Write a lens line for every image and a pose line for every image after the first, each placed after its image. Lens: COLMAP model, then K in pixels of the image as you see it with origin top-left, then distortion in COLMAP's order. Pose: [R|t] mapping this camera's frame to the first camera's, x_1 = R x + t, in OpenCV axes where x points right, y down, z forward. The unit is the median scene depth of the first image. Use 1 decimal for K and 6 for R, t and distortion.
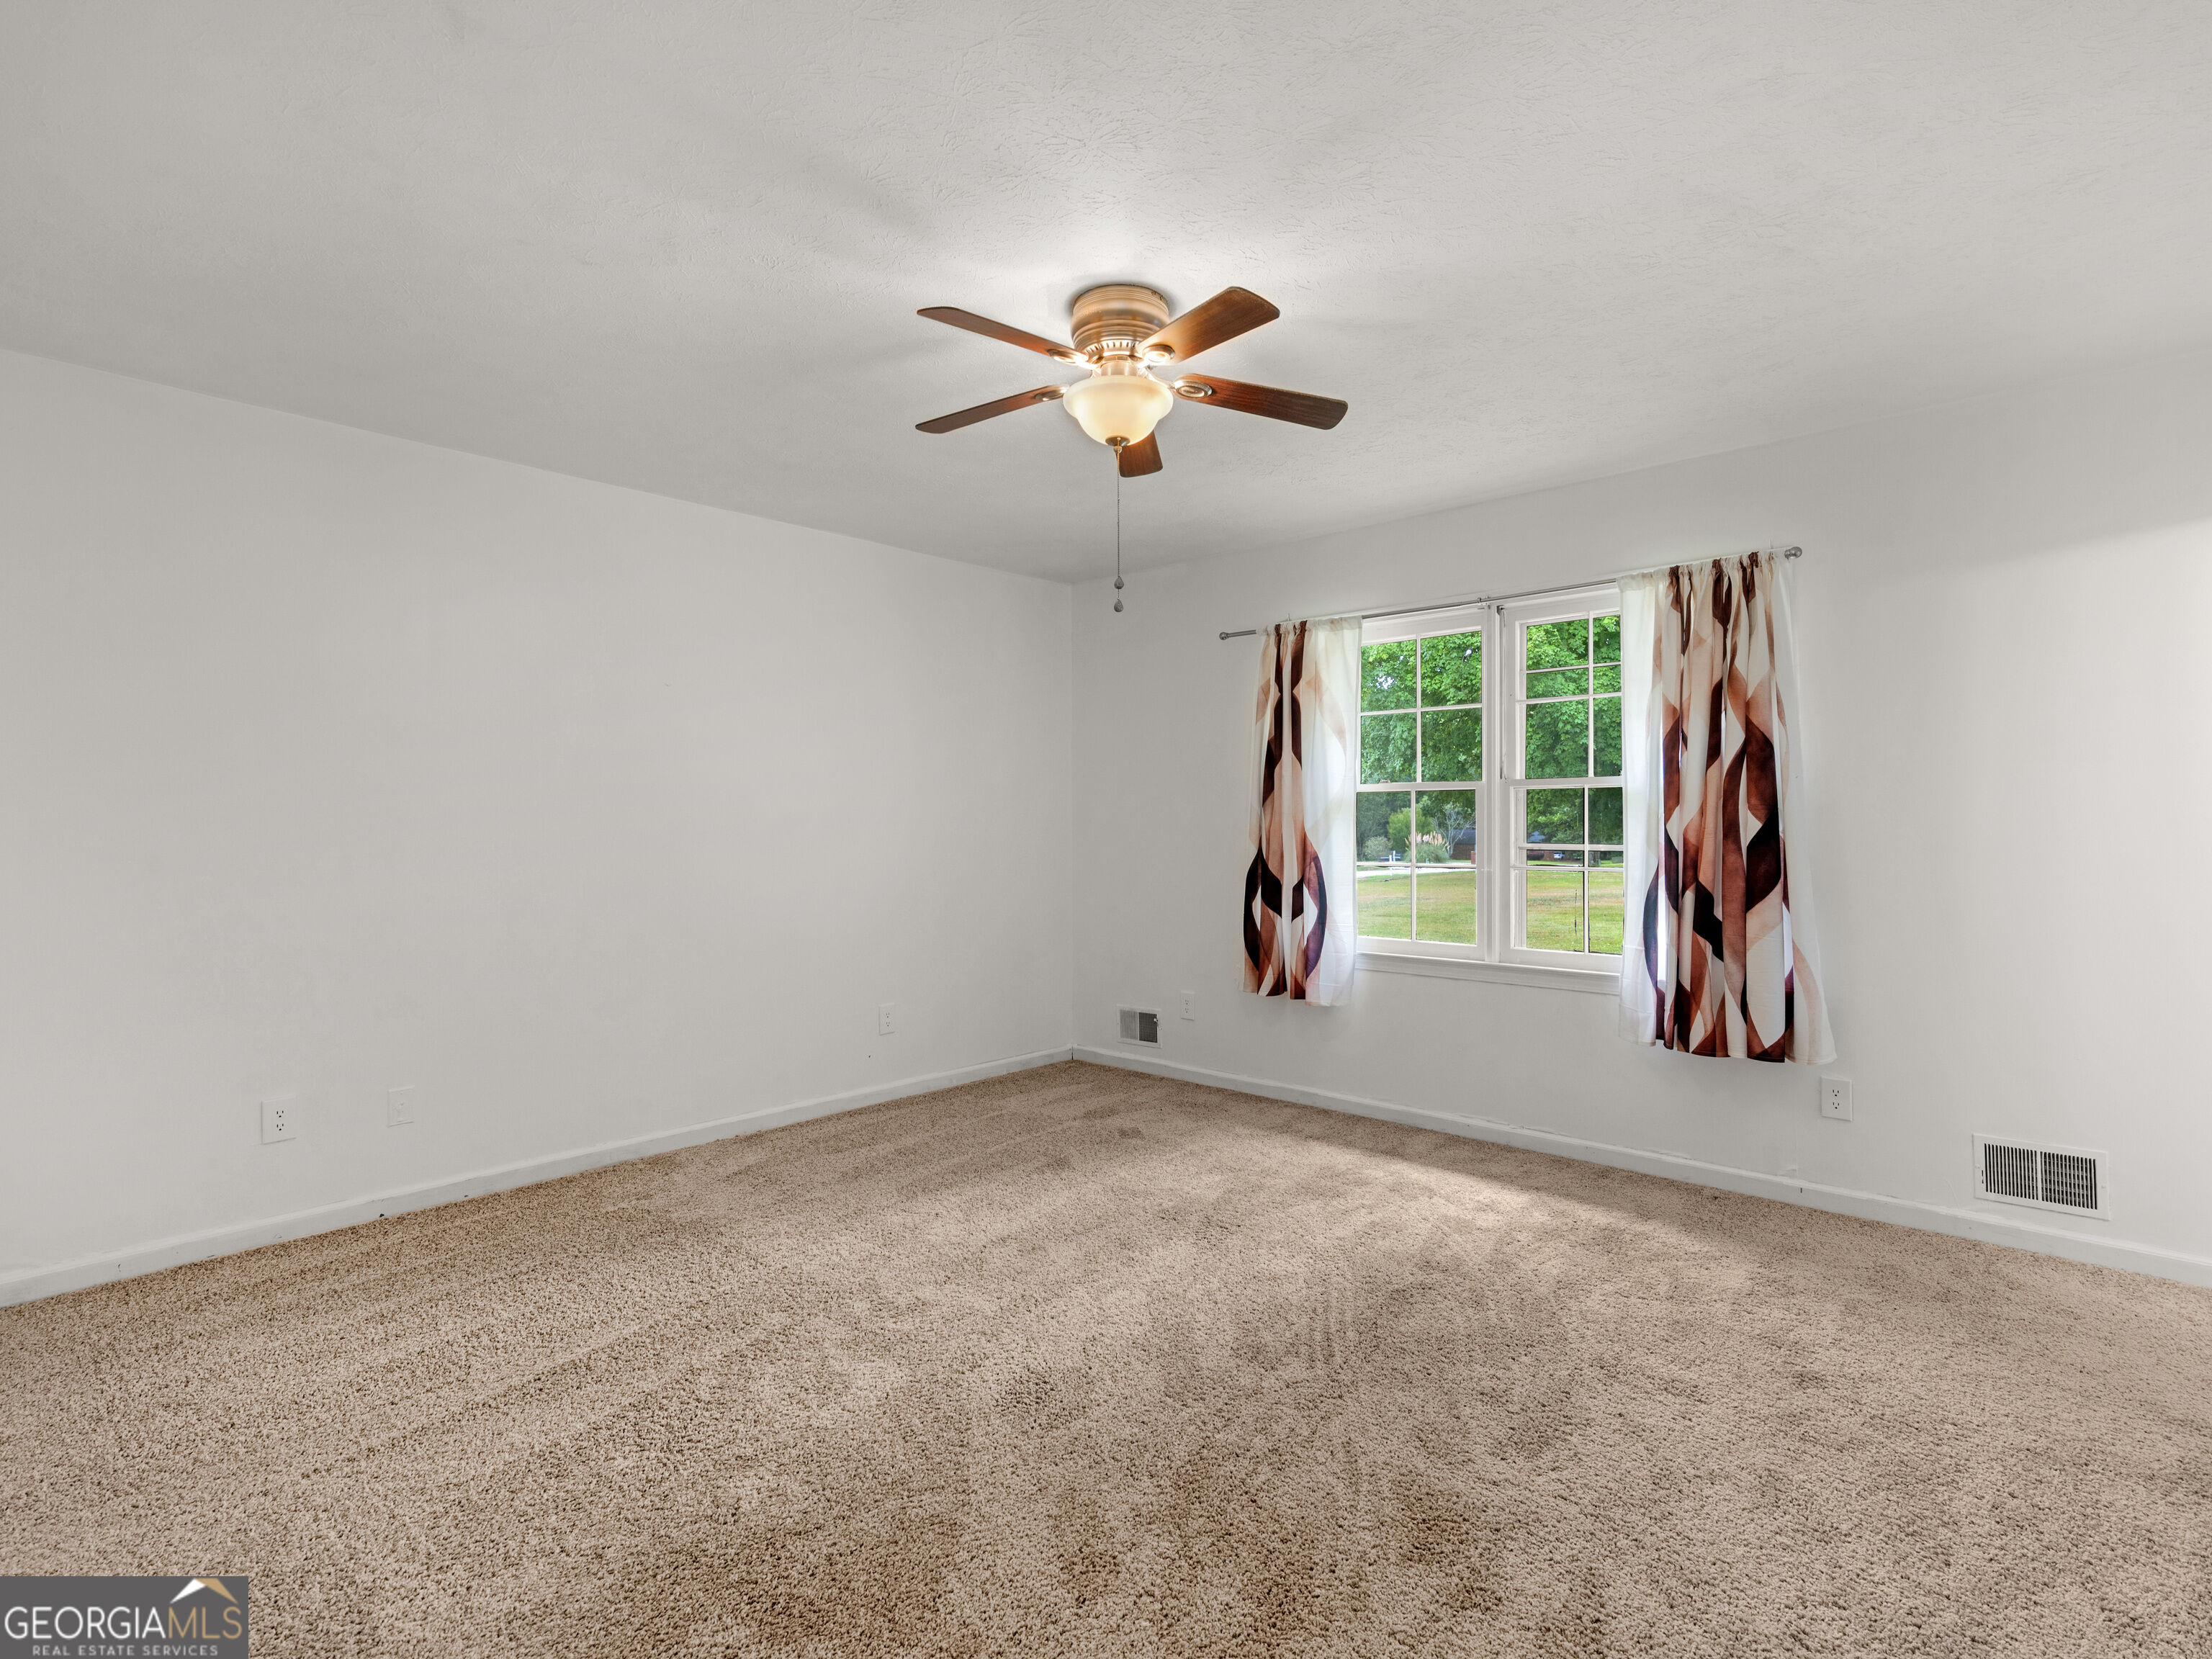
lens RADIAL K [[1096.9, 0, 1090.8], [0, 1096.9, 823.2], [0, 0, 1]] dist [-0.001696, 0.001412]
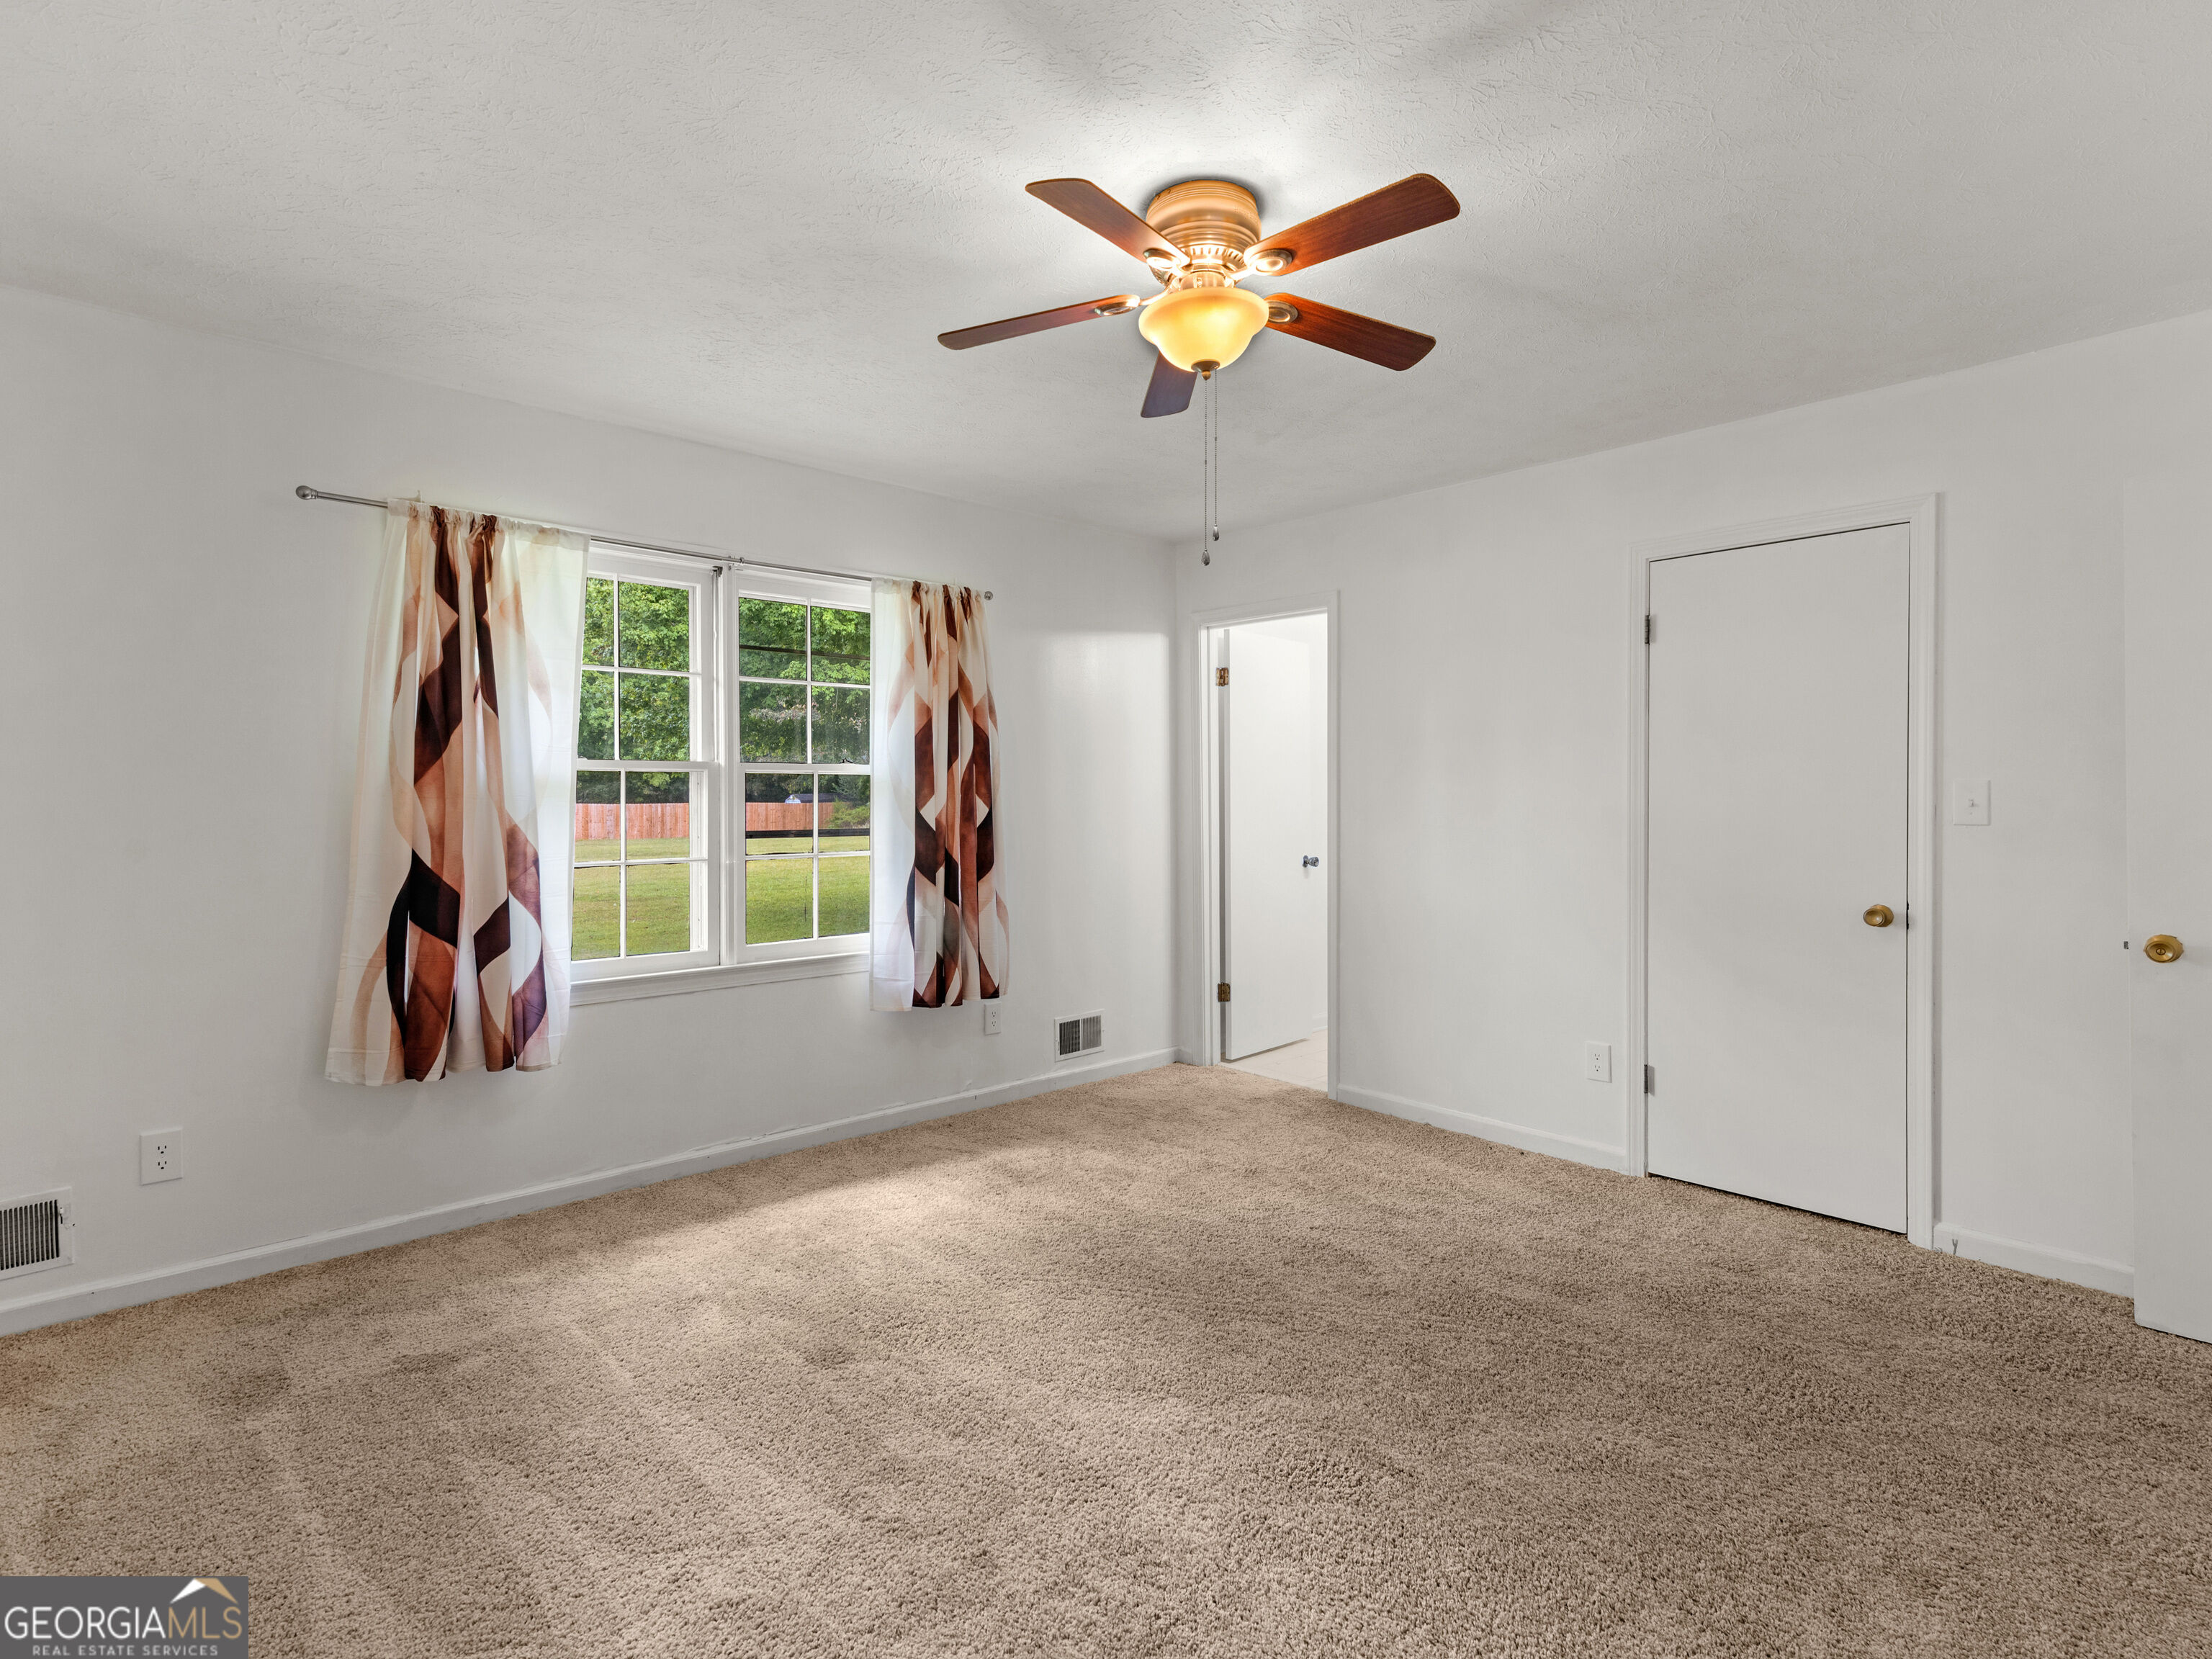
lens RADIAL K [[1133.7, 0, 1120.0], [0, 1133.7, 812.3], [0, 0, 1]] dist [0.012828, -0.000037]
pose [[0.066537, -0.011536, 0.997717, -0.588877], [-0.000679, 0.999932, 0.011607, -0.010224], [-0.997784, -0.001450, 0.066525, 0.677232]]
